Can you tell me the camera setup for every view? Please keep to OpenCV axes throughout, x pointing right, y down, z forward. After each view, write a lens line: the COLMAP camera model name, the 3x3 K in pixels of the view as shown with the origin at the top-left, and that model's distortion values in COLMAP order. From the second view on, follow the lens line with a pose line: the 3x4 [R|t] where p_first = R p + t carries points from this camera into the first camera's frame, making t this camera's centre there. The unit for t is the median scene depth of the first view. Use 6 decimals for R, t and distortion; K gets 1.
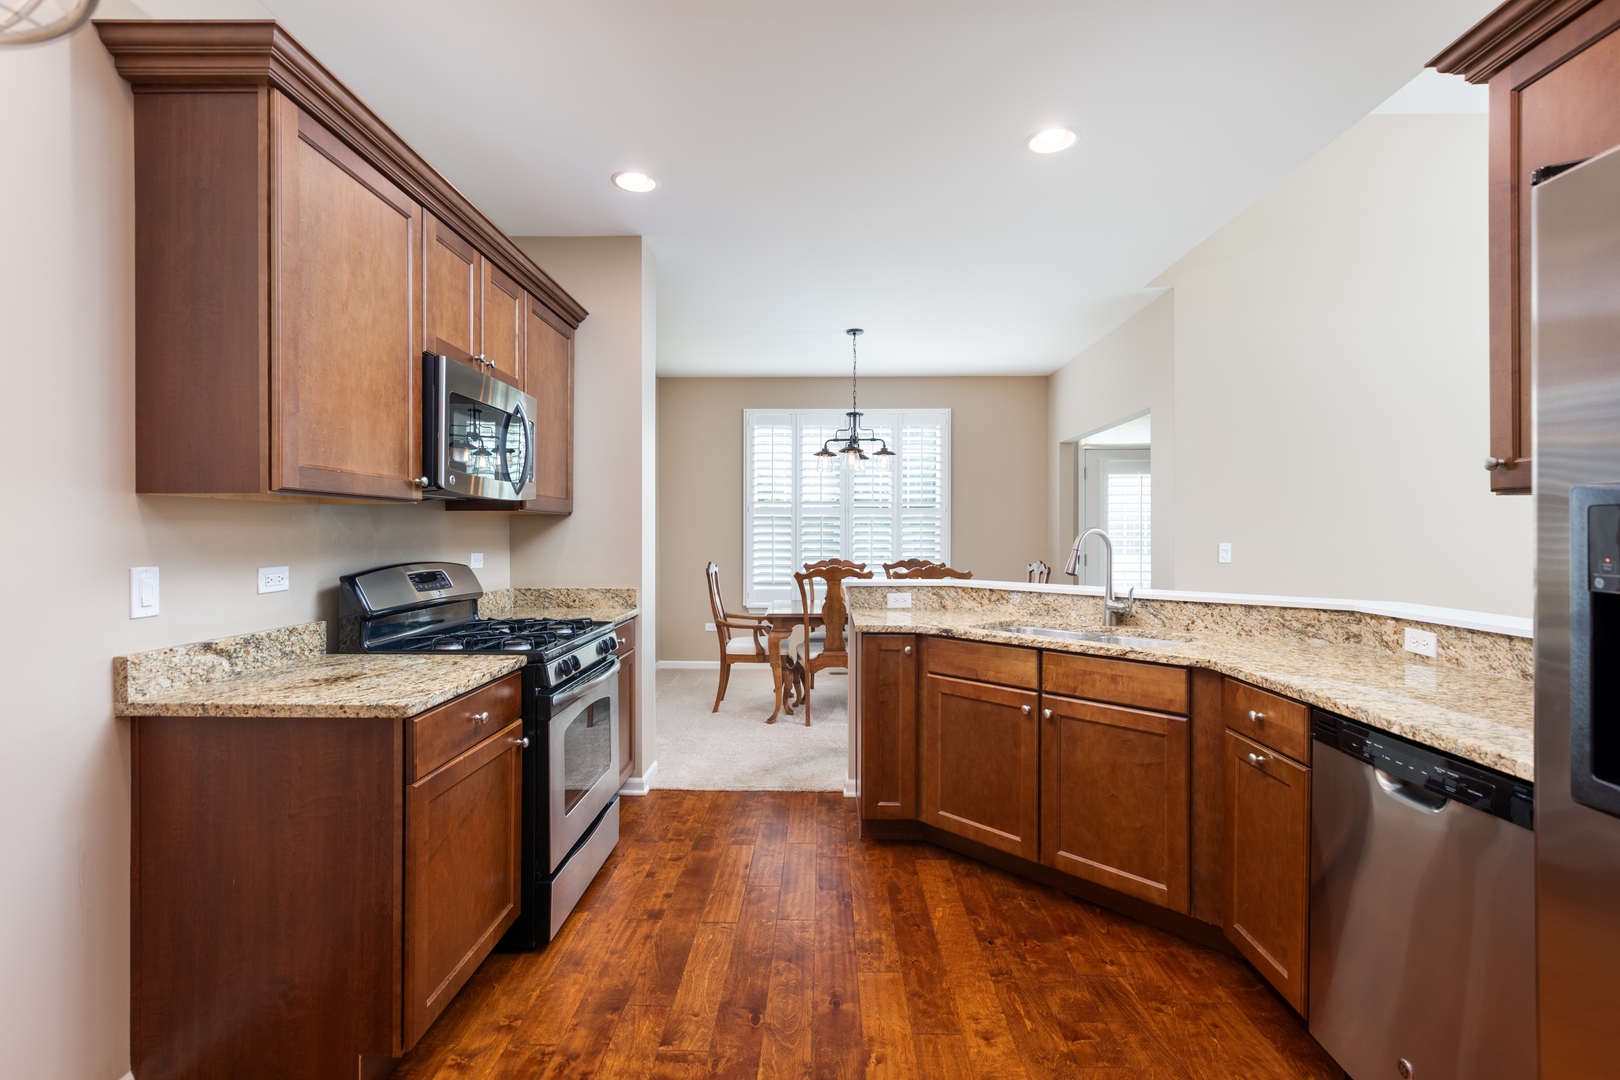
lens RADIAL K [[742.1, 0, 807.1], [0, 742.1, 533.9], [0, 0, 1]] dist [0.003695, 0.000484]
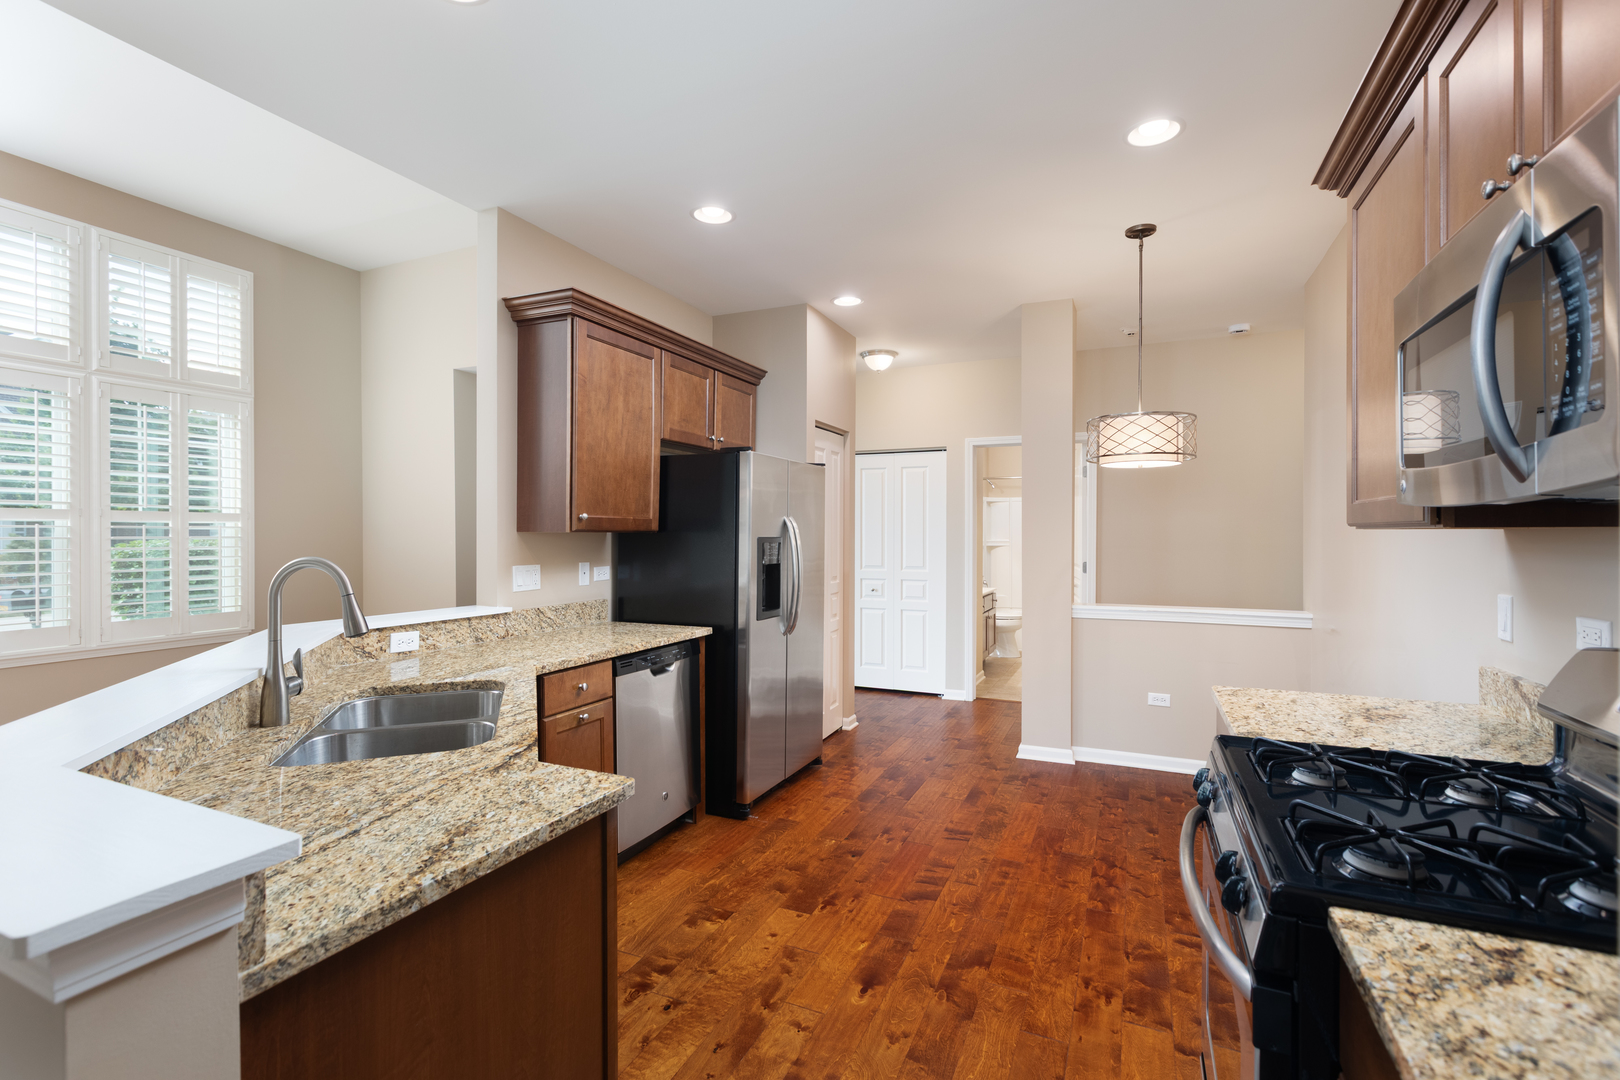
lens RADIAL K [[731.5, 0, 805.0], [0, 731.5, 538.7], [0, 0, 1]] dist [-0.001416, -0.000149]
pose [[-0.923667, -0.001956, 0.383192, -0.245241], [0.000897, 0.999973, 0.007266, -0.033208], [-0.383196, 0.007055, -0.923640, 1.716979]]
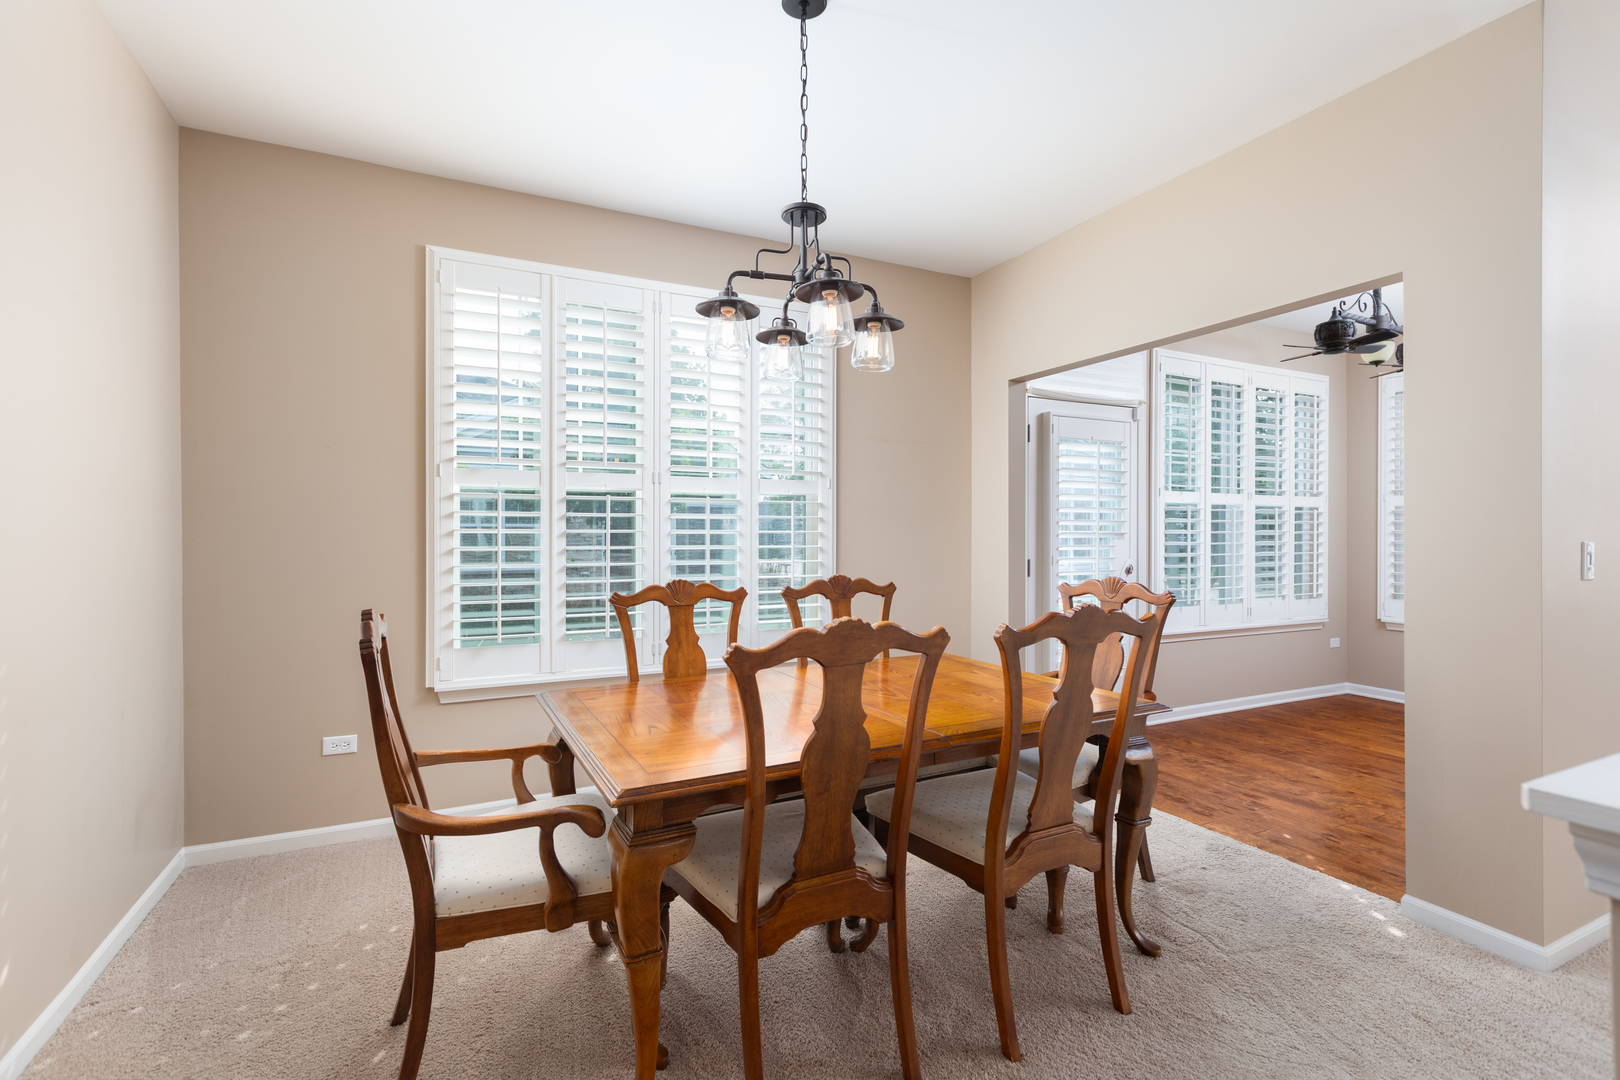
lens RADIAL K [[731.5, 0, 805.0], [0, 731.5, 538.7], [0, 0, 1]] dist [-0.001416, -0.000149]
pose [[0.889471, -0.001450, 0.456989, -0.249014], [-0.001578, 0.999979, 0.006245, 0.014598], [-0.456988, -0.006276, 0.889451, 1.474660]]
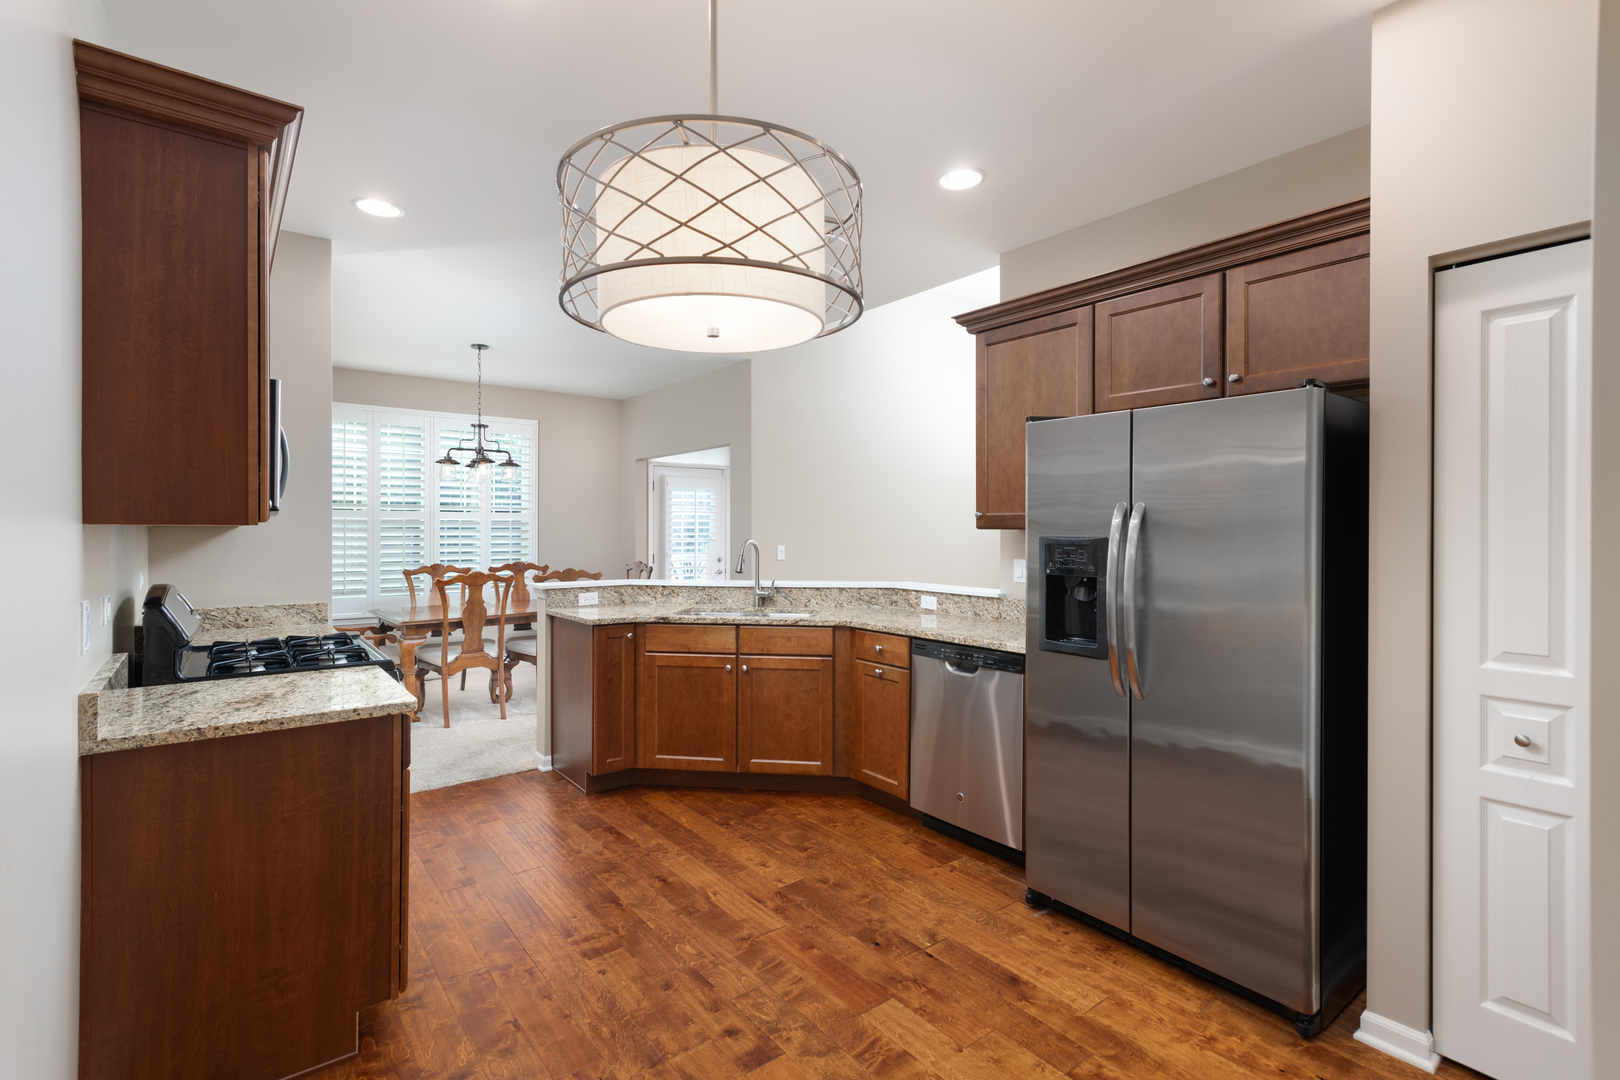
lens RADIAL K [[748.2, 0, 806.4], [0, 748.2, 530.3], [0, 0, 1]] dist [-0.001340, -0.000006]
pose [[0.772131, 0.000574, 0.635463, -0.560566], [-0.001352, 0.999999, 0.000740, -0.034264], [-0.635462, -0.001431, 0.772131, -0.237545]]
